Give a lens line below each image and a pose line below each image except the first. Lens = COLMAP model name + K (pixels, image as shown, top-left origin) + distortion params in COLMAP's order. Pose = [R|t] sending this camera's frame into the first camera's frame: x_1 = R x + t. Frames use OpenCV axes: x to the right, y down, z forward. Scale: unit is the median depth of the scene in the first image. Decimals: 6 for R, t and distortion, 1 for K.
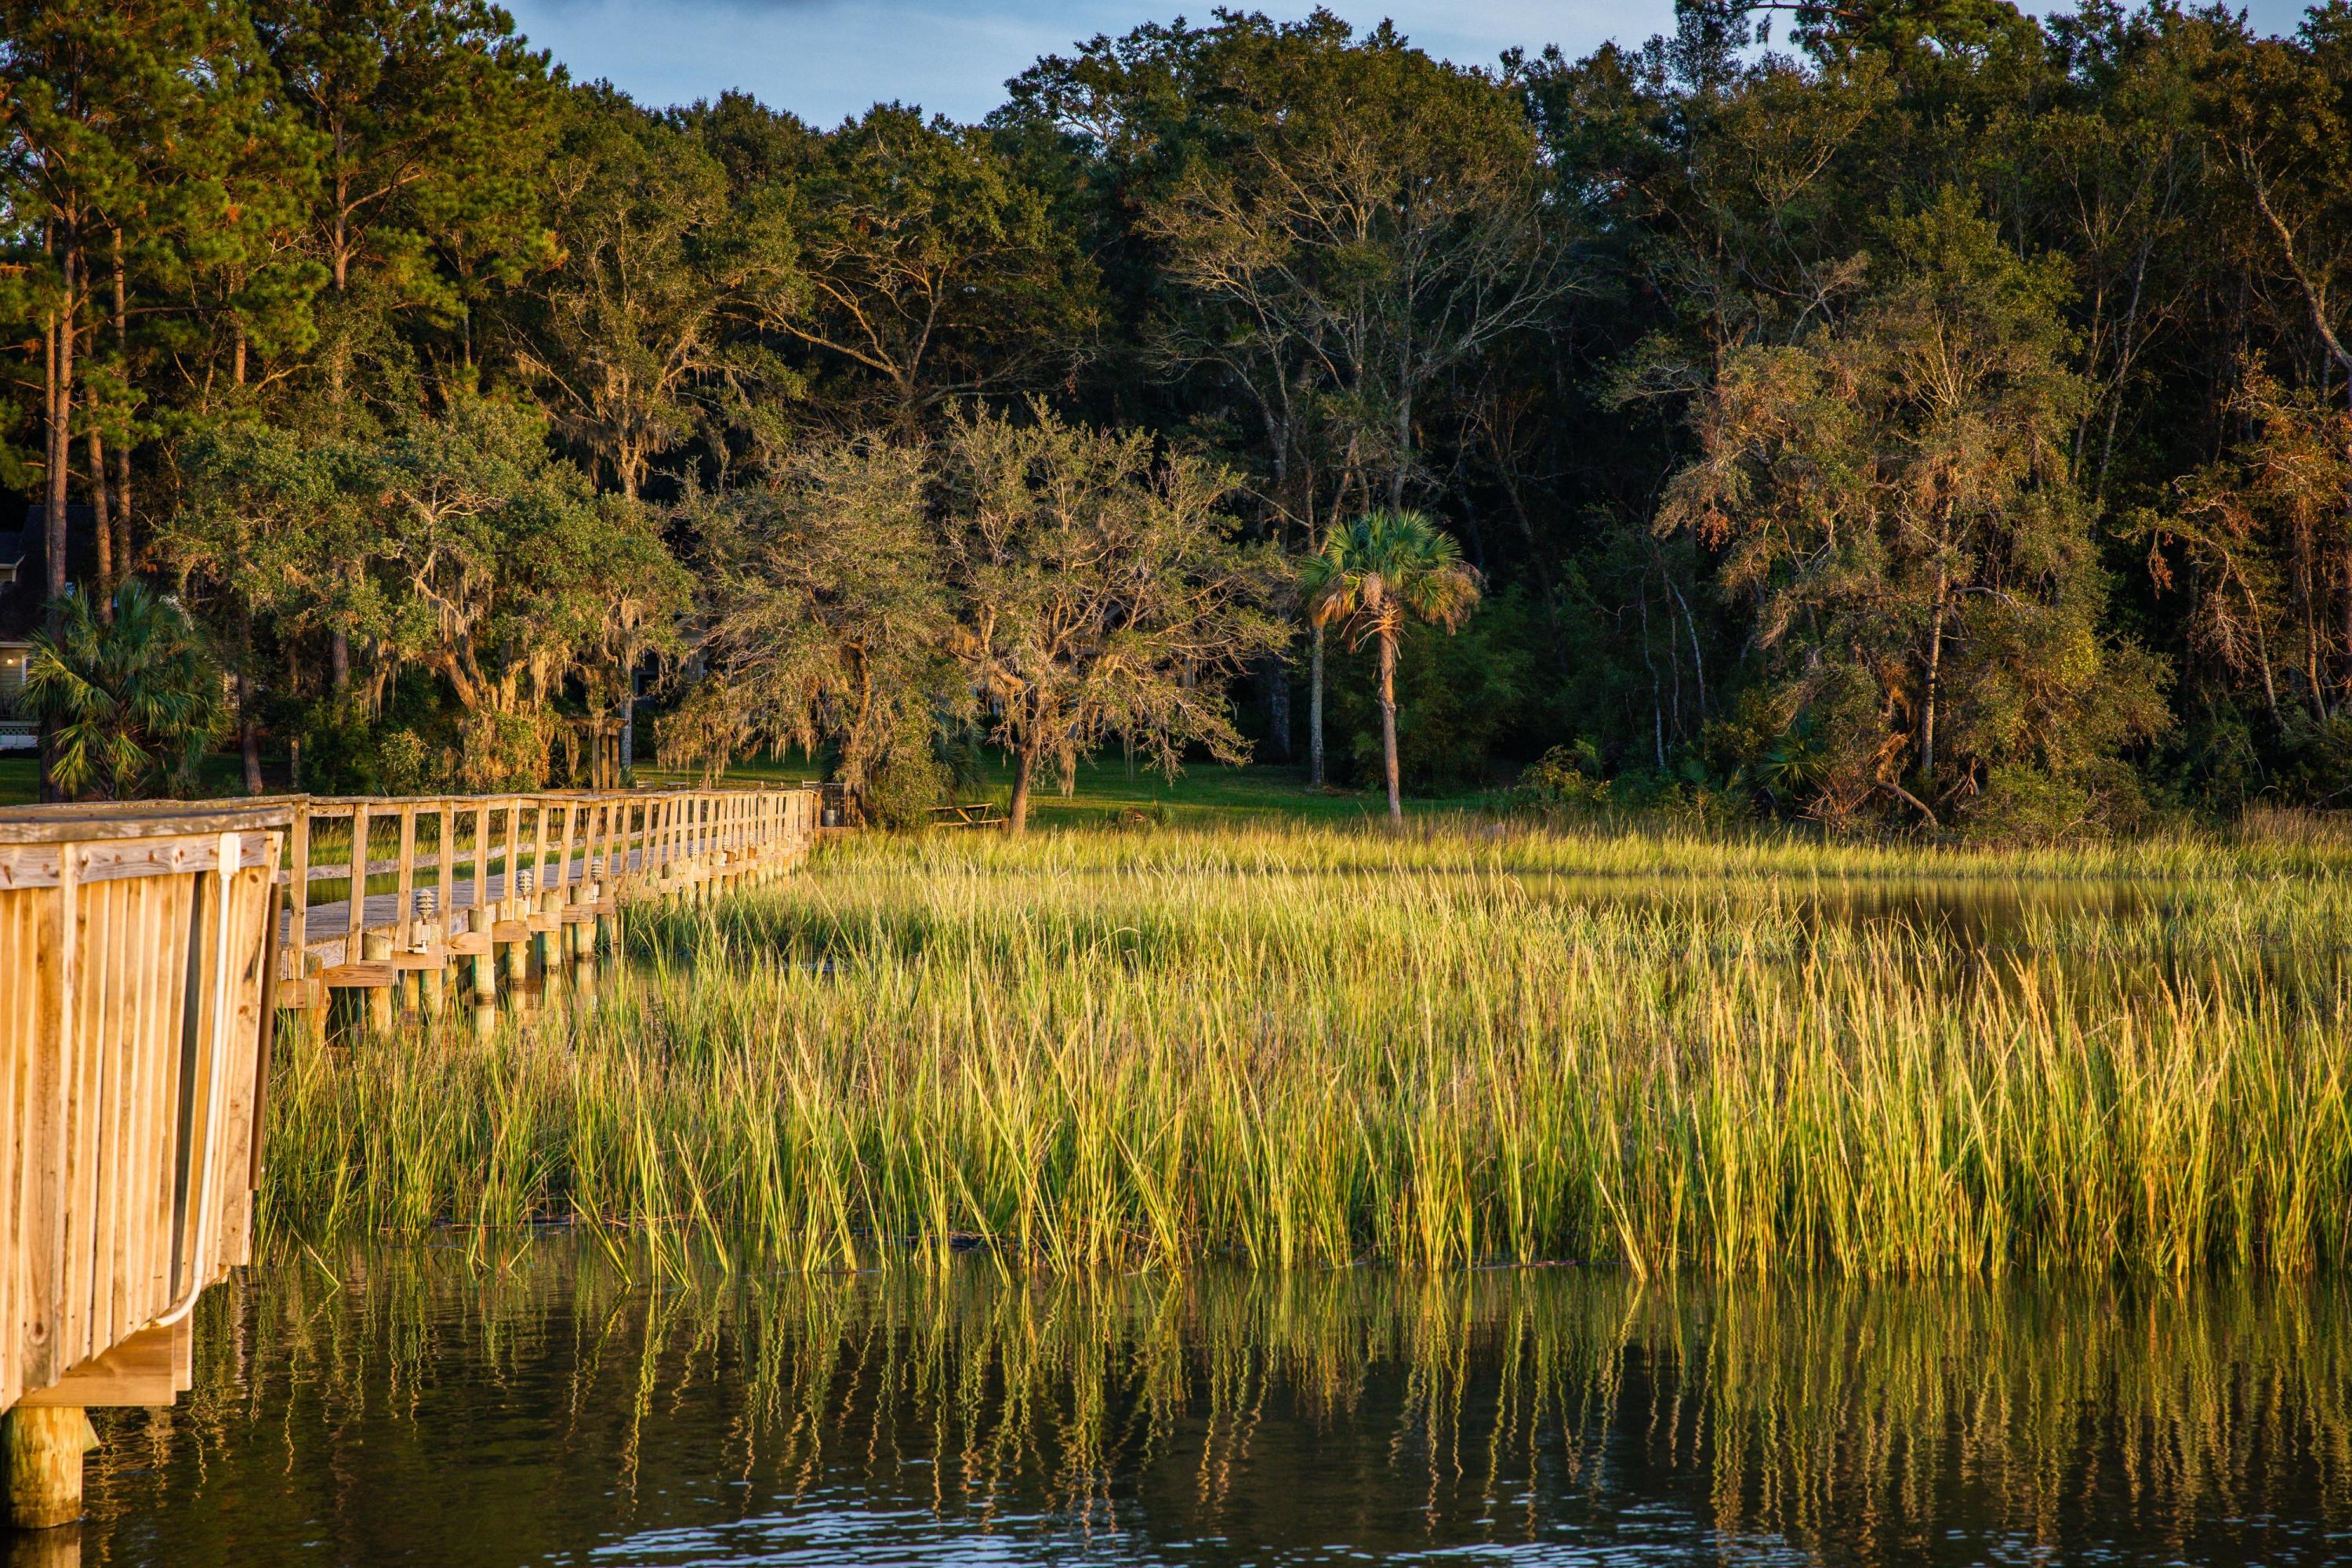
lens RADIAL K [[4582.1, 0, 1176.0], [0, 4582.1, 784.0], [0, 0, 1]] dist [0.294855, 0.150087]
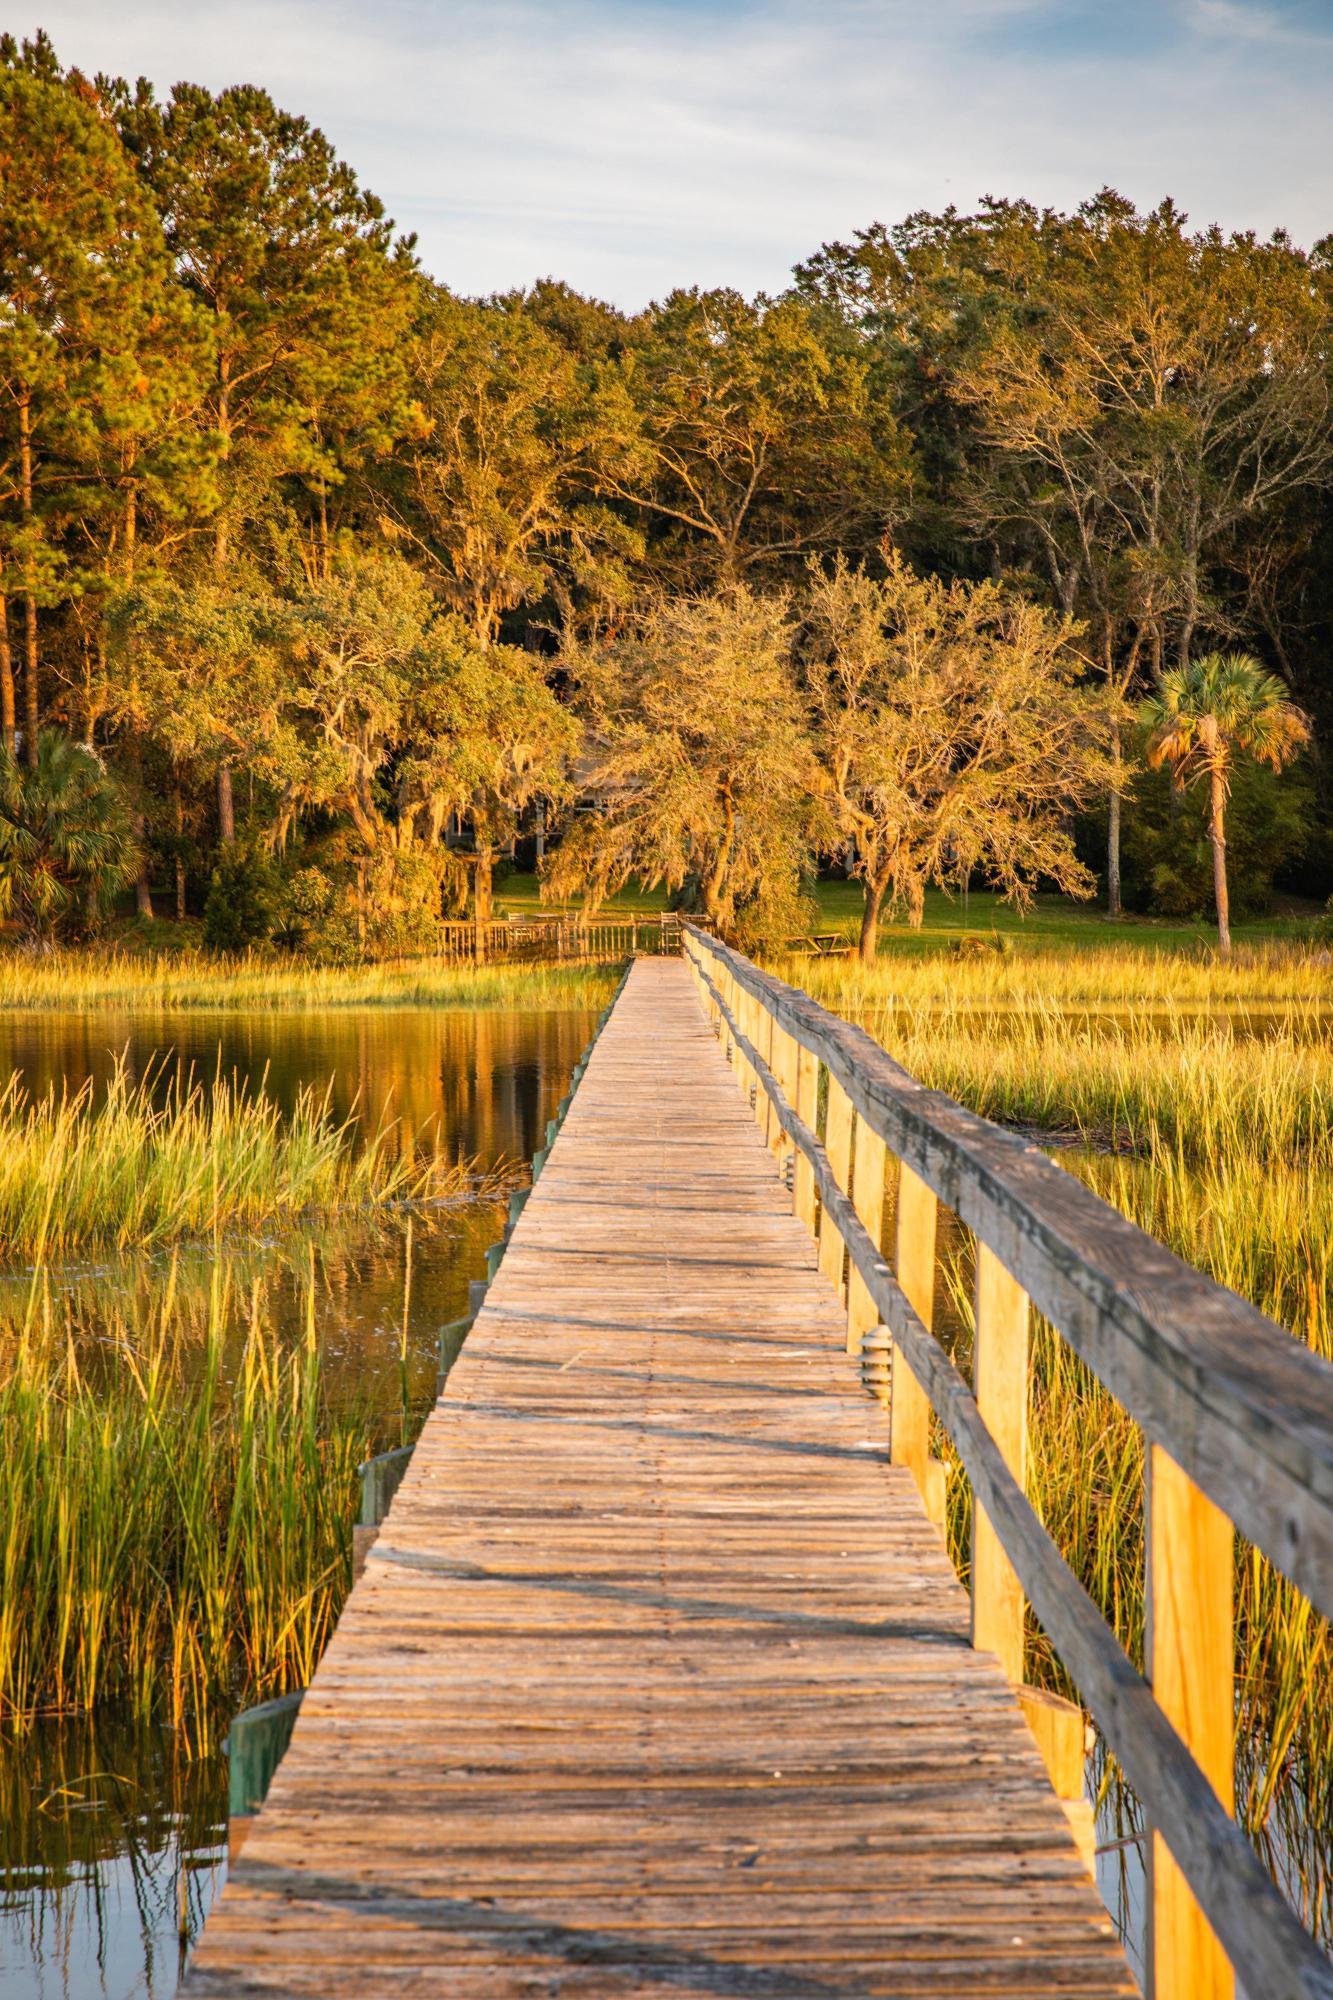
lens RADIAL K [[3896.3, 0, 666.5], [0, 3896.3, 1000.0], [0, 0, 1]] dist [0.294855, 0.150087]
pose [[0.999442, -0.001626, -0.033369, -0.051300], [0.002474, 0.999675, 0.025392, -0.003513], [0.033316, -0.025460, 0.999121, 0.089962]]
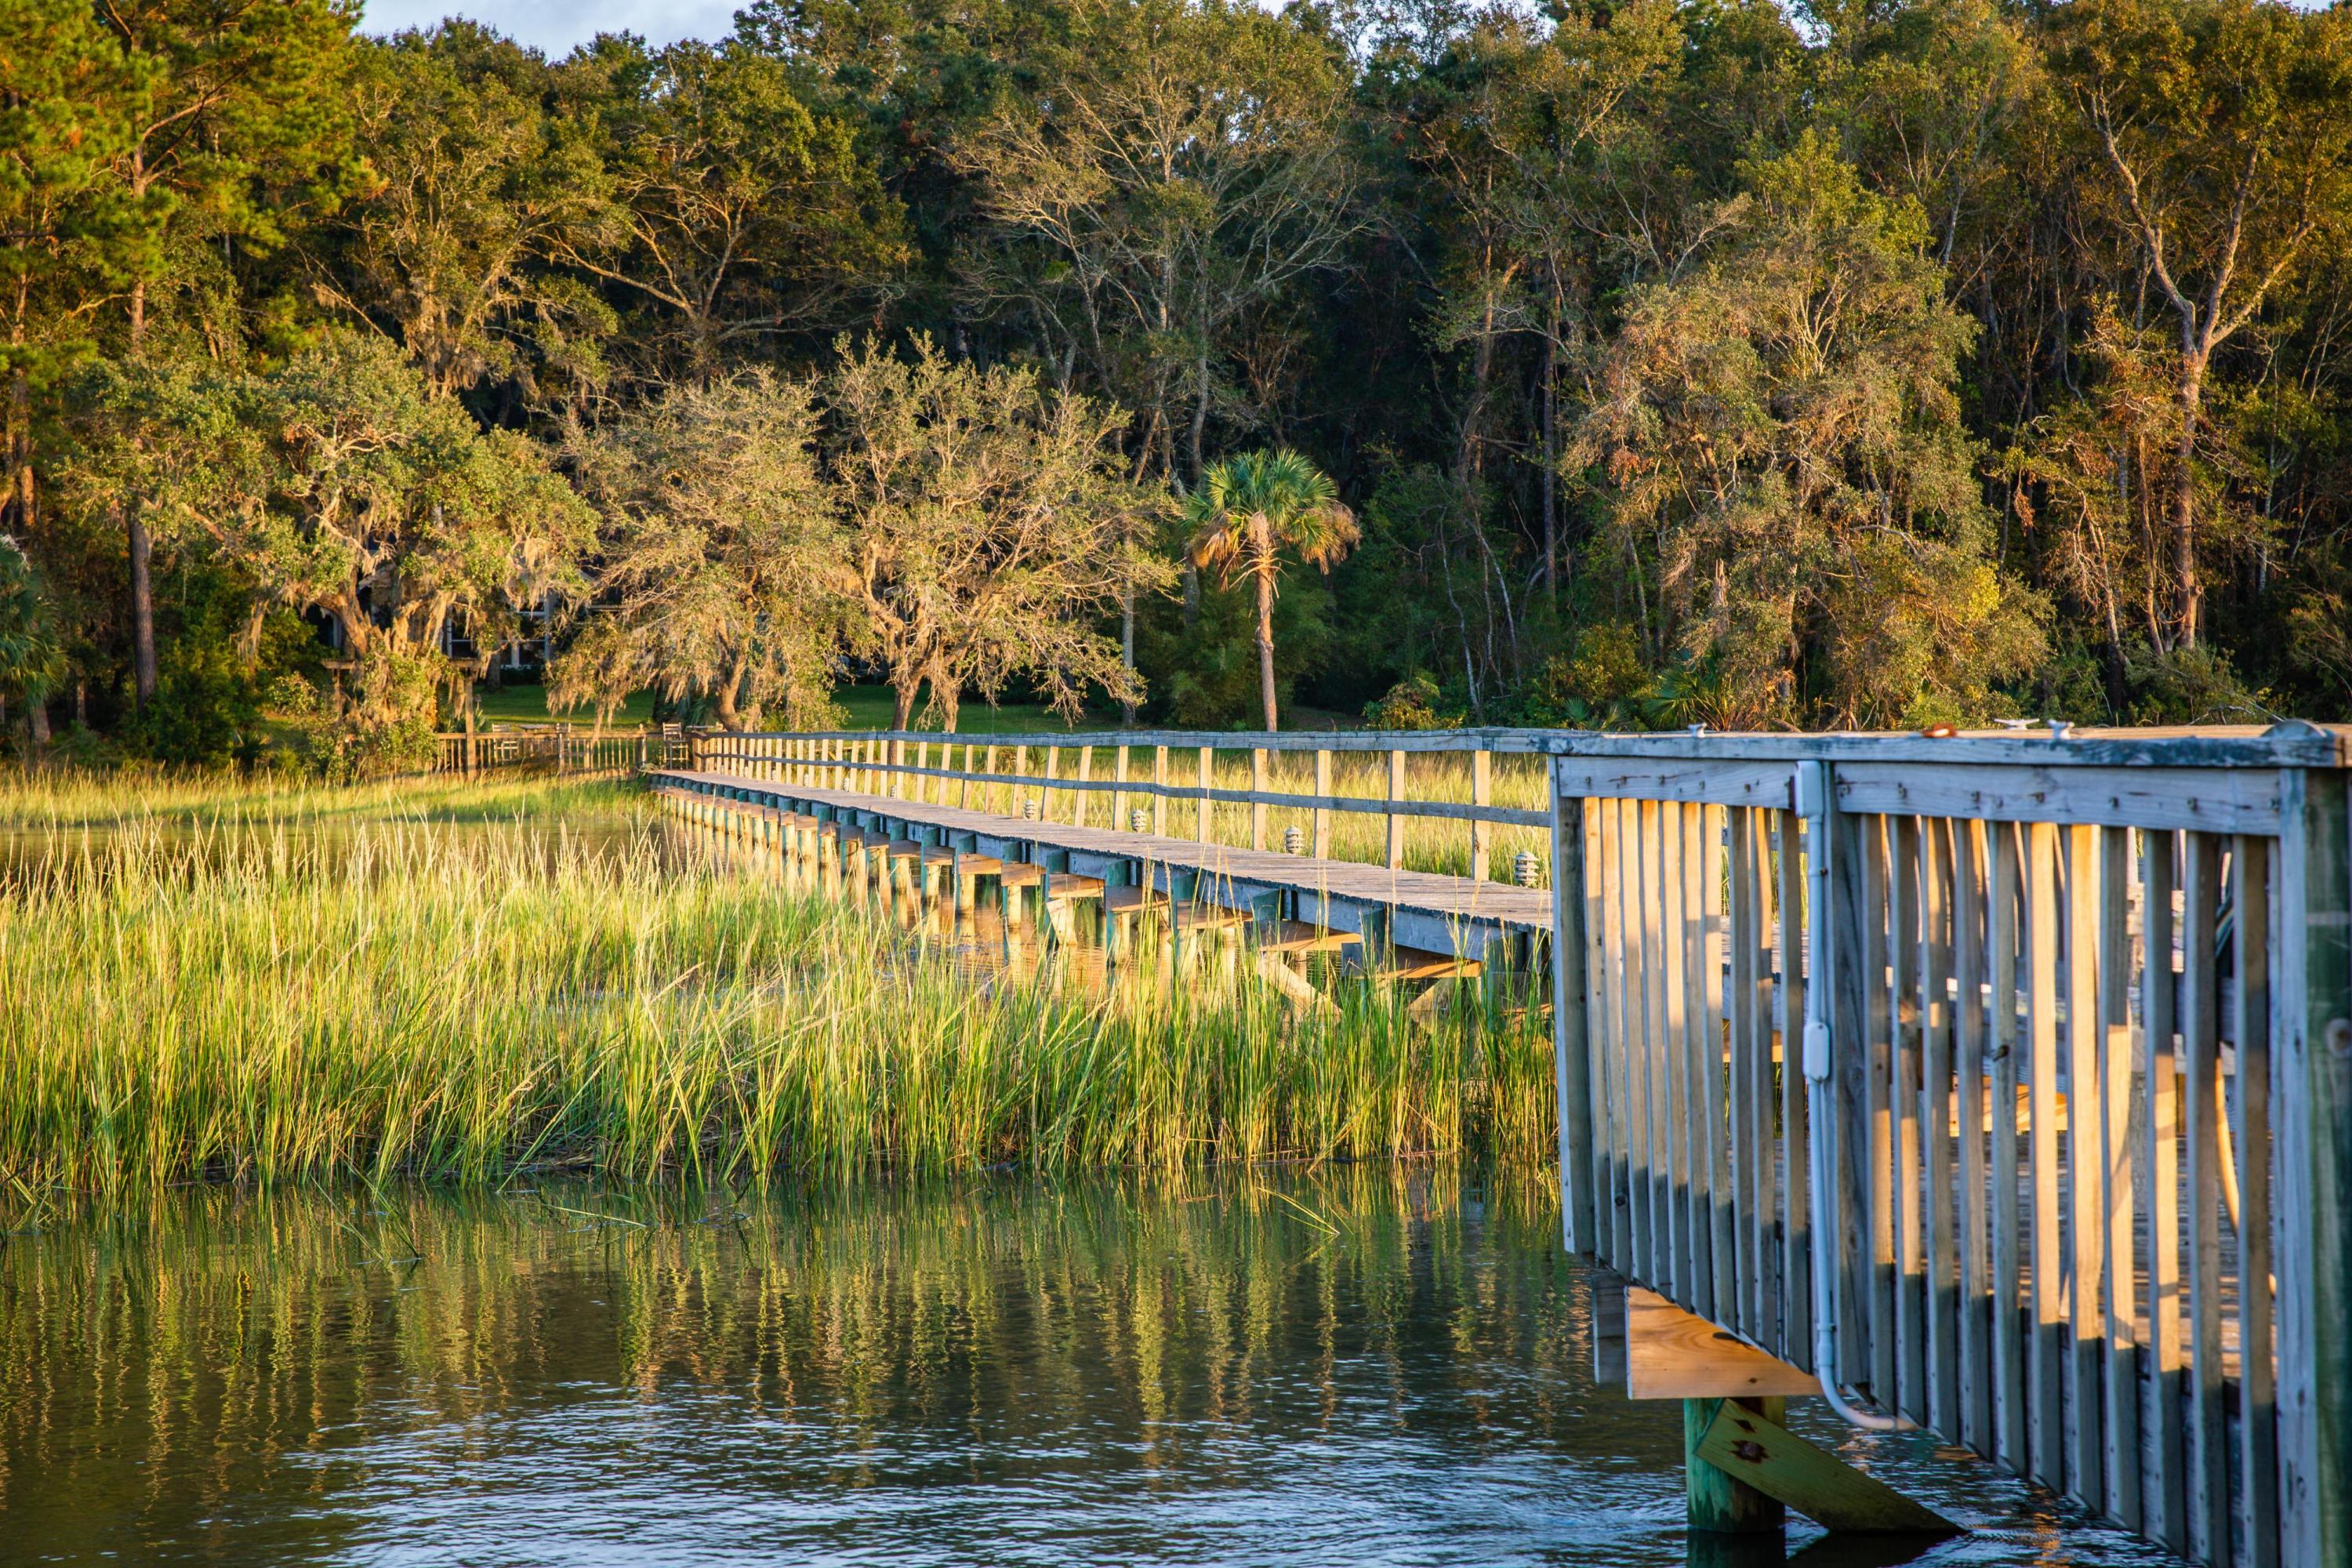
lens RADIAL K [[4582.1, 0, 1176.0], [0, 4582.1, 784.0], [0, 0, 1]] dist [0.294855, 0.150087]
pose [[0.991570, -0.008272, 0.129311, -0.103319], [0.006725, 0.999901, 0.012400, 0.000781], [-0.129401, -0.011426, 0.991527, 0.010839]]
